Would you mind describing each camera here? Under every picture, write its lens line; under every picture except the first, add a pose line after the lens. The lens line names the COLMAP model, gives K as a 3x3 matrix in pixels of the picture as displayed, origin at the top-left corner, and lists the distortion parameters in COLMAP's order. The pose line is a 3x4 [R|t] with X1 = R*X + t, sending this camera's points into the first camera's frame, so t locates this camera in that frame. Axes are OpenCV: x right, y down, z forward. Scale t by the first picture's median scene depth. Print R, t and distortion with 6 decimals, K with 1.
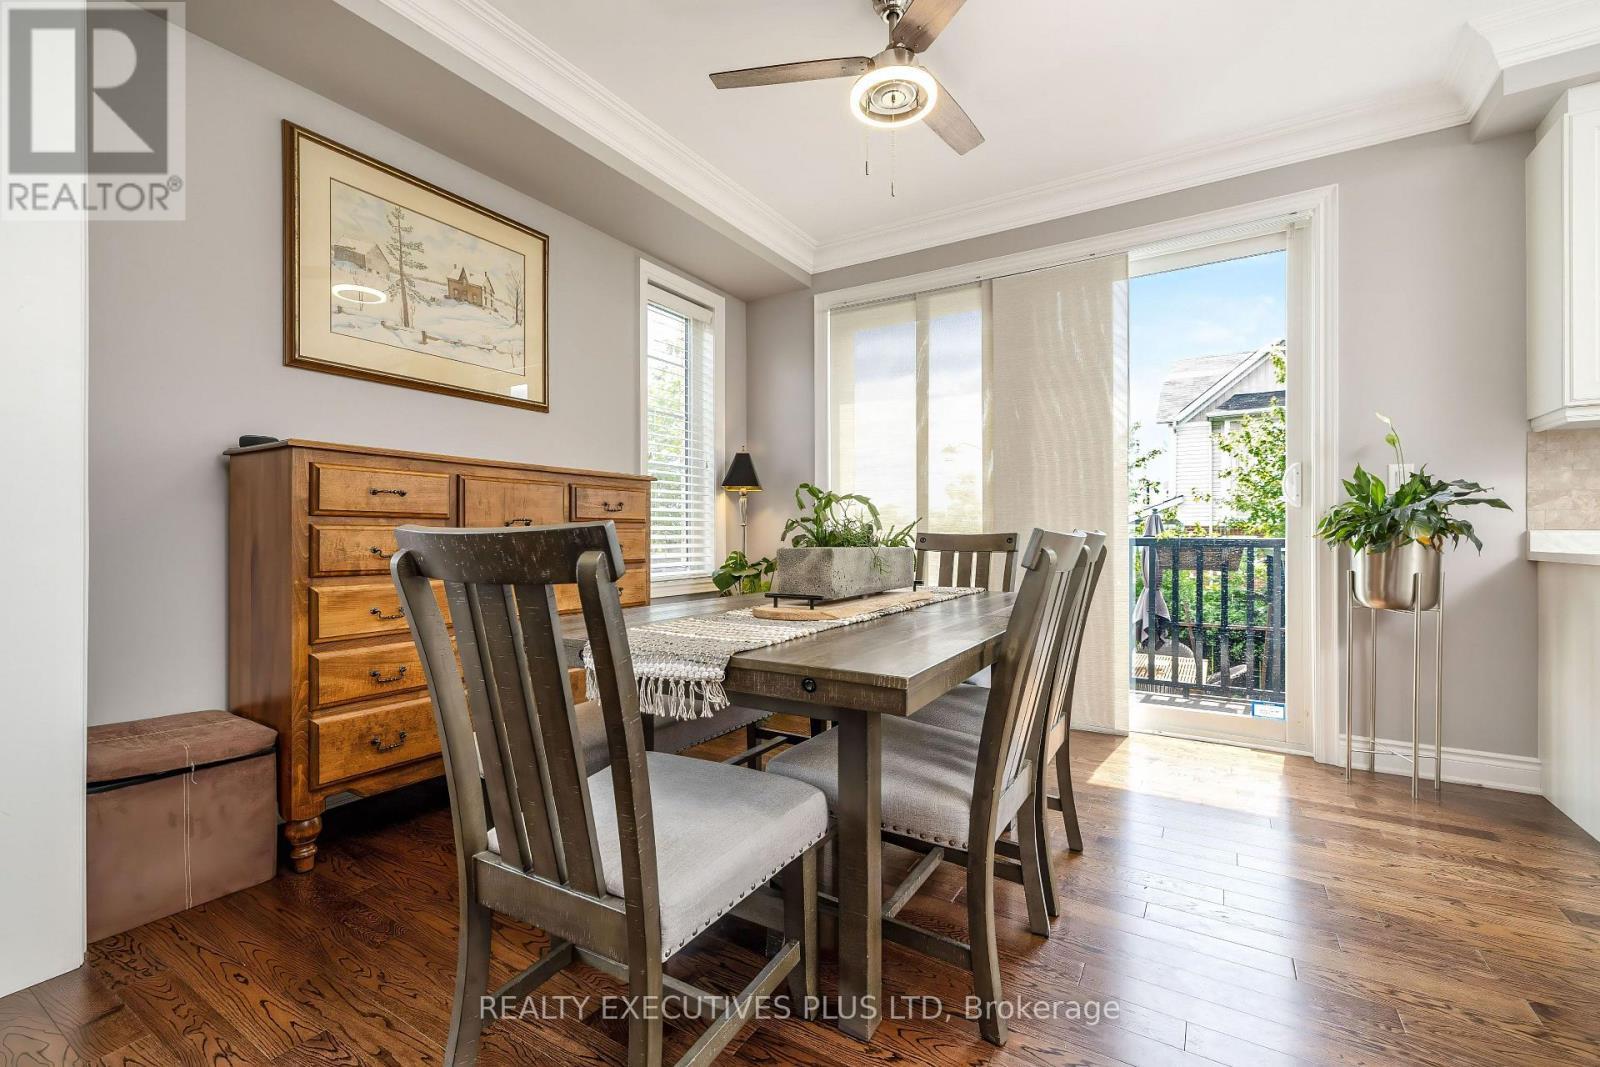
lens RADIAL K [[680.2, 0, 799.2], [0, 680.2, 538.6], [0, 0, 1]] dist [-0.001817, -0.001173]
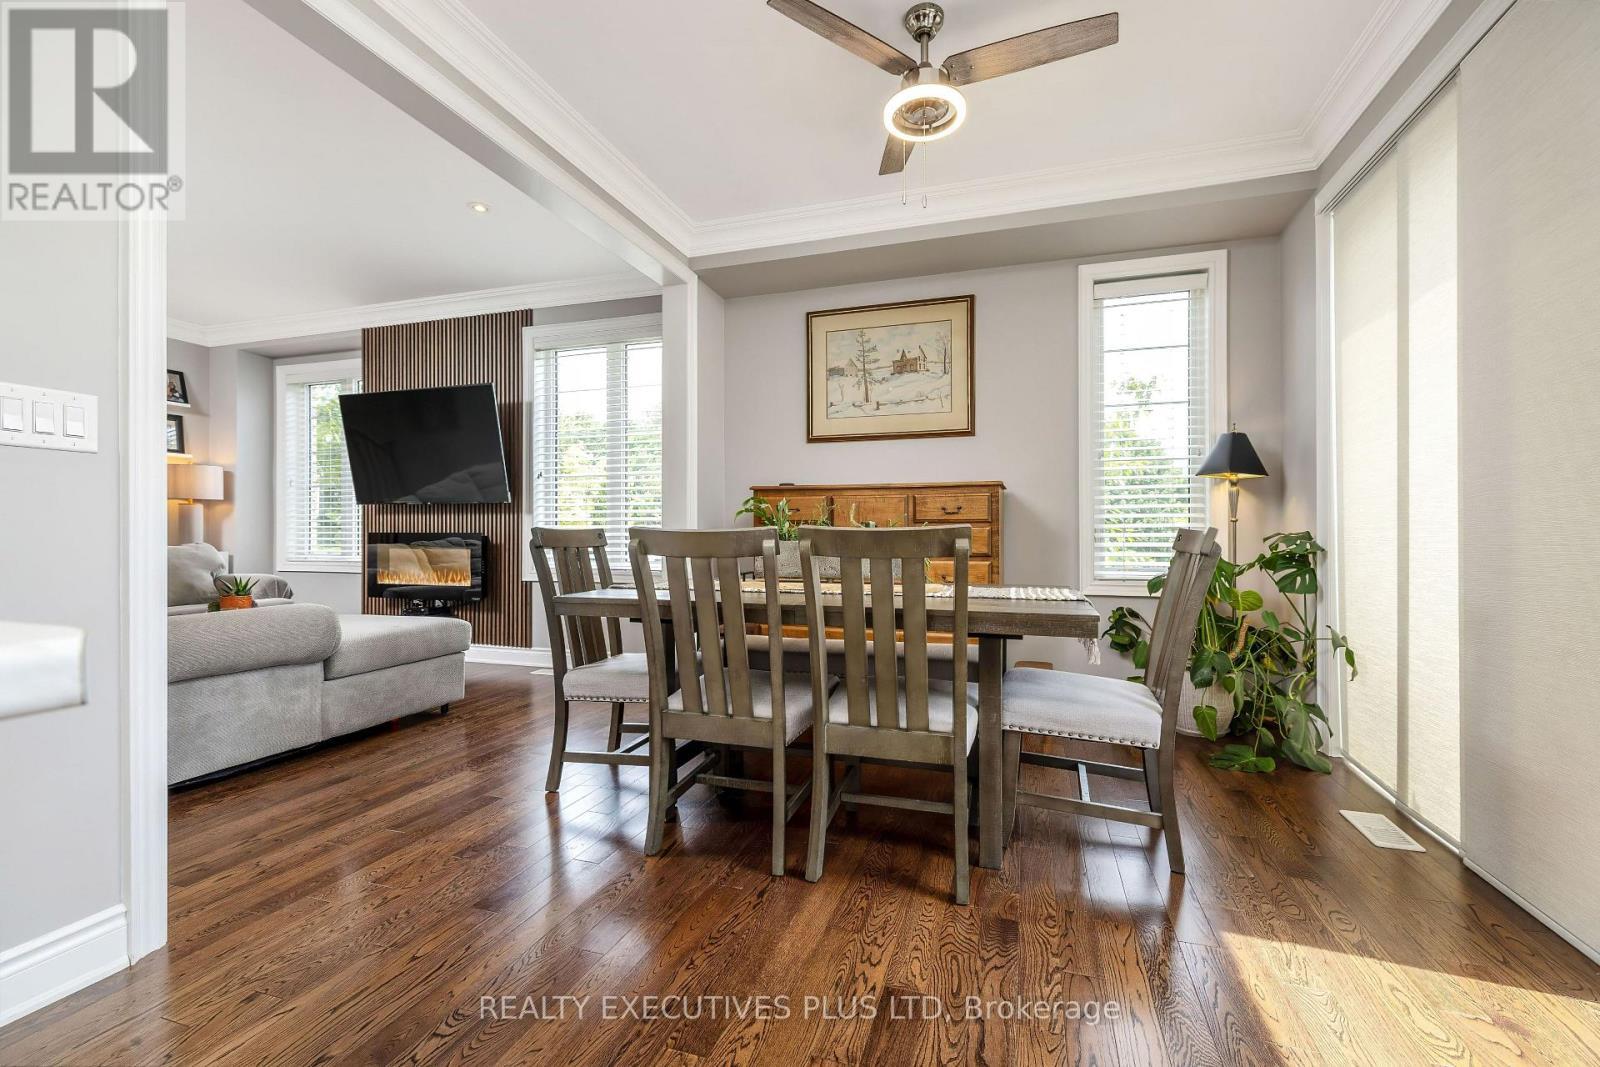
lens RADIAL K [[680.2, 0, 810.2], [0, 680.2, 531.5], [0, 0, 1]] dist [-0.001817, -0.001173]
pose [[0.226921, -0.000925, -0.973913, 0.924576], [-0.006166, 0.999978, -0.002386, -0.003777], [0.973894, 0.006547, 0.226911, 0.498359]]
